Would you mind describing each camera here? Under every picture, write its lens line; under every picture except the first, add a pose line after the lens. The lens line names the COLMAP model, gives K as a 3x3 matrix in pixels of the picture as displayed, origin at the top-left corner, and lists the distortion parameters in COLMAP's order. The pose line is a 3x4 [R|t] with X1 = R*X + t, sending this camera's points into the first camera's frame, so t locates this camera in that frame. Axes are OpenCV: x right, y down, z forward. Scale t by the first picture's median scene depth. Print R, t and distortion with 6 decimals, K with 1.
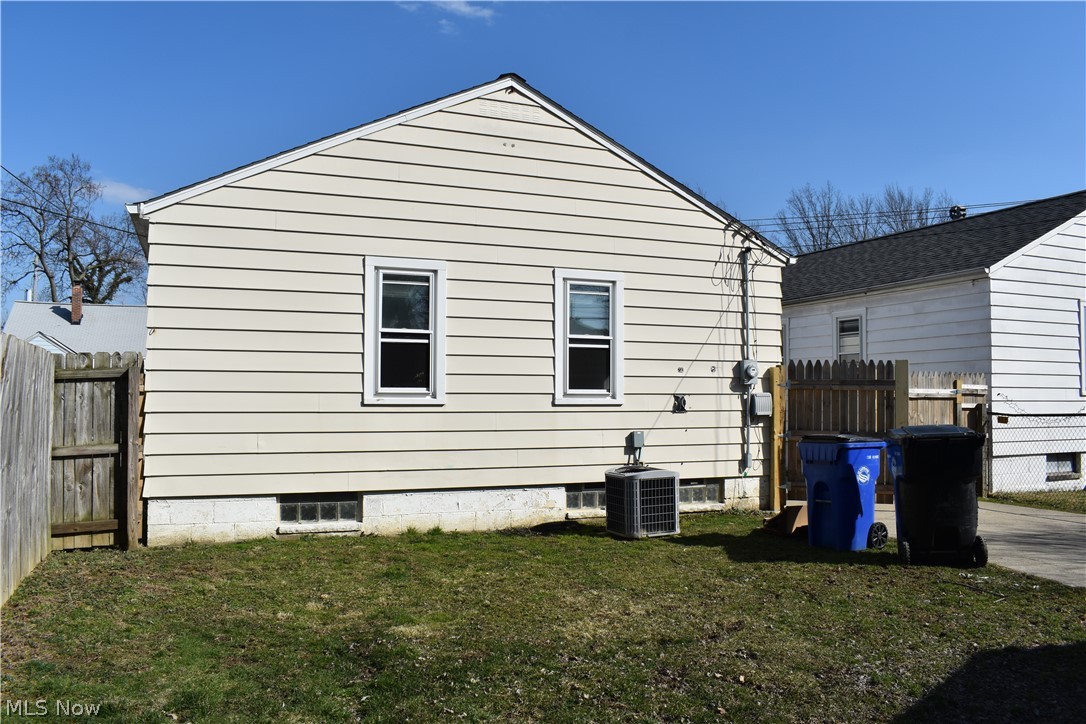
lens RADIAL K [[847.8, 0, 543.0], [0, 847.8, 362.0], [0, 0, 1]] dist [-0.093758, -0.006061]
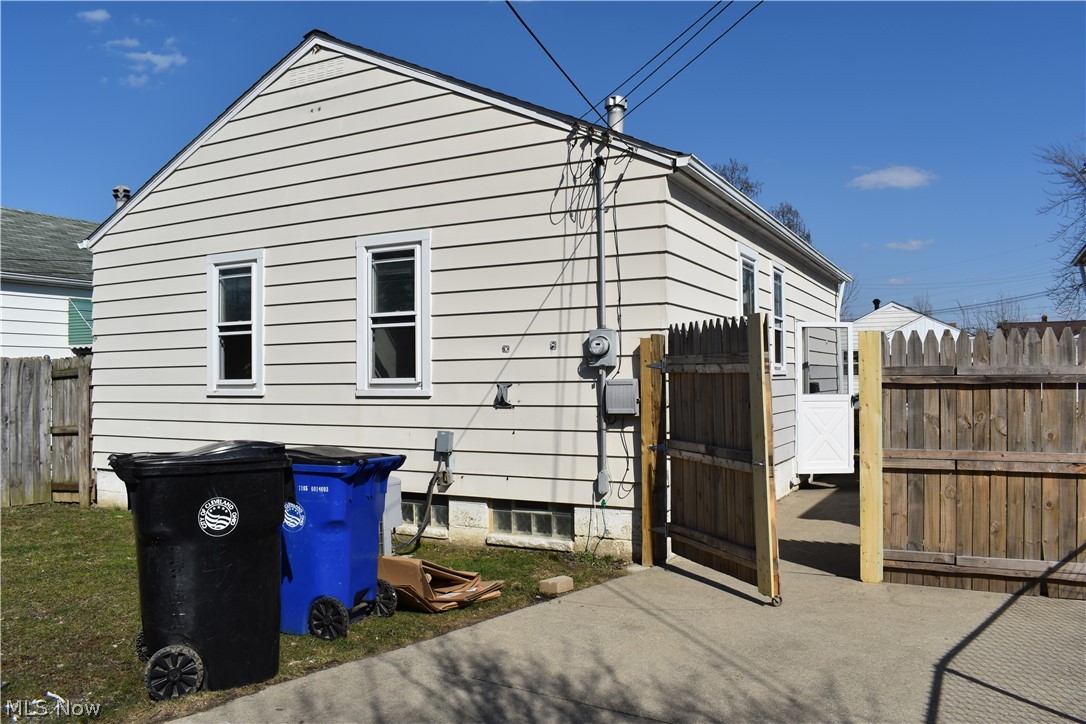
lens RADIAL K [[847.8, 0, 543.0], [0, 847.8, 362.0], [0, 0, 1]] dist [-0.093758, -0.006061]
pose [[0.642220, -0.026540, -0.766061, 0.722313], [0.042139, 0.999112, 0.000713, 0.020840], [0.765361, -0.032739, 0.642768, 0.545153]]
